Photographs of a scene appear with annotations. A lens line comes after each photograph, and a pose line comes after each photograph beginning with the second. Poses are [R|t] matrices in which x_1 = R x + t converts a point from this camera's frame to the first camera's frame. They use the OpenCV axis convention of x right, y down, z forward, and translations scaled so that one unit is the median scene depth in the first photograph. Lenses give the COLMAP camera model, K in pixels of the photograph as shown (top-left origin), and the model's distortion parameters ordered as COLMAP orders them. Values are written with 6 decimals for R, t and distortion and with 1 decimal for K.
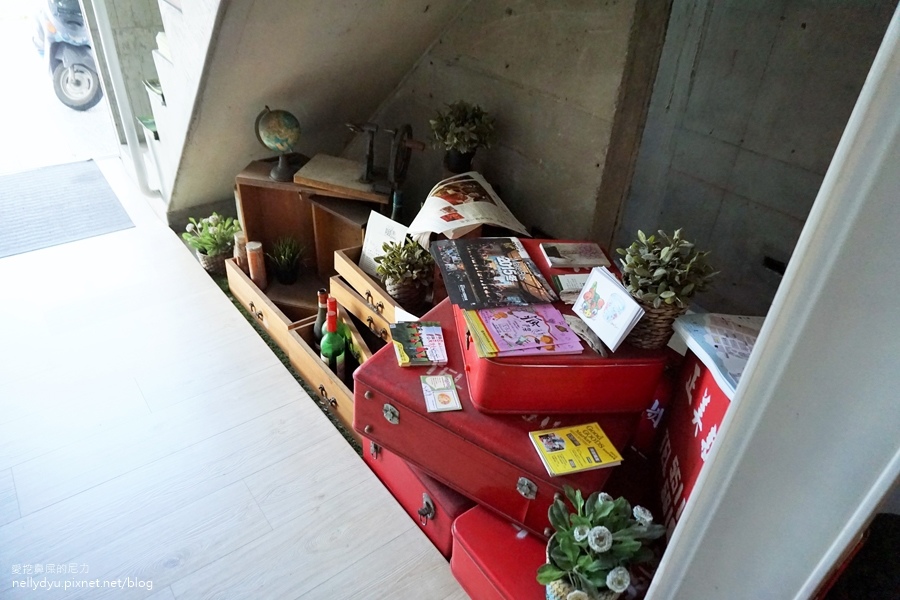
lens RADIAL K [[604.0, 0, 450.0], [0, 604.0, 300.0], [0, 0, 1]] dist [-0.047428, 0.038899]
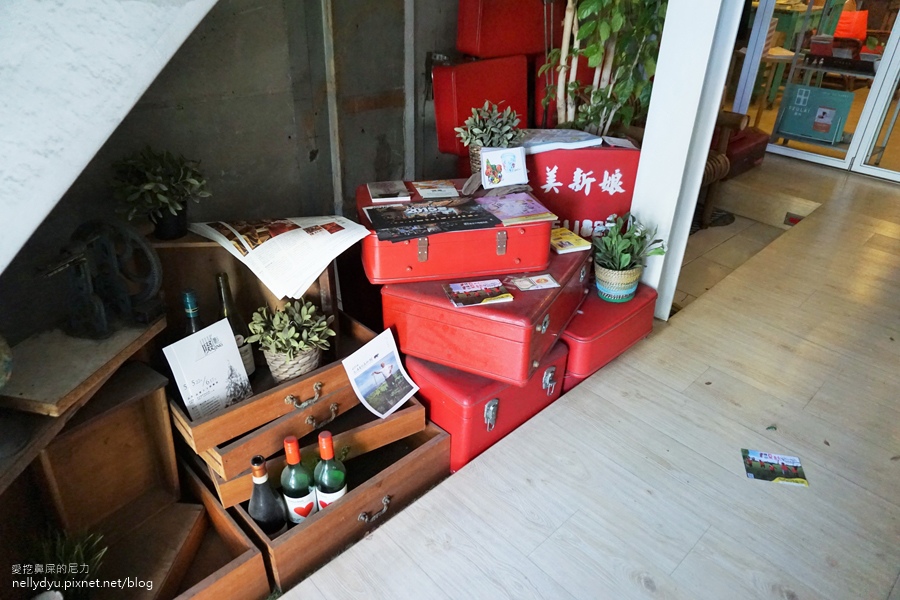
lens RADIAL K [[604.0, 0, 450.0], [0, 604.0, 300.0], [0, 0, 1]] dist [-0.047428, 0.038899]
pose [[-0.092495, -0.548450, 0.831052, -0.936234], [0.536776, 0.675502, 0.505538, -0.484330], [-0.838639, 0.492849, 0.231914, 0.792225]]
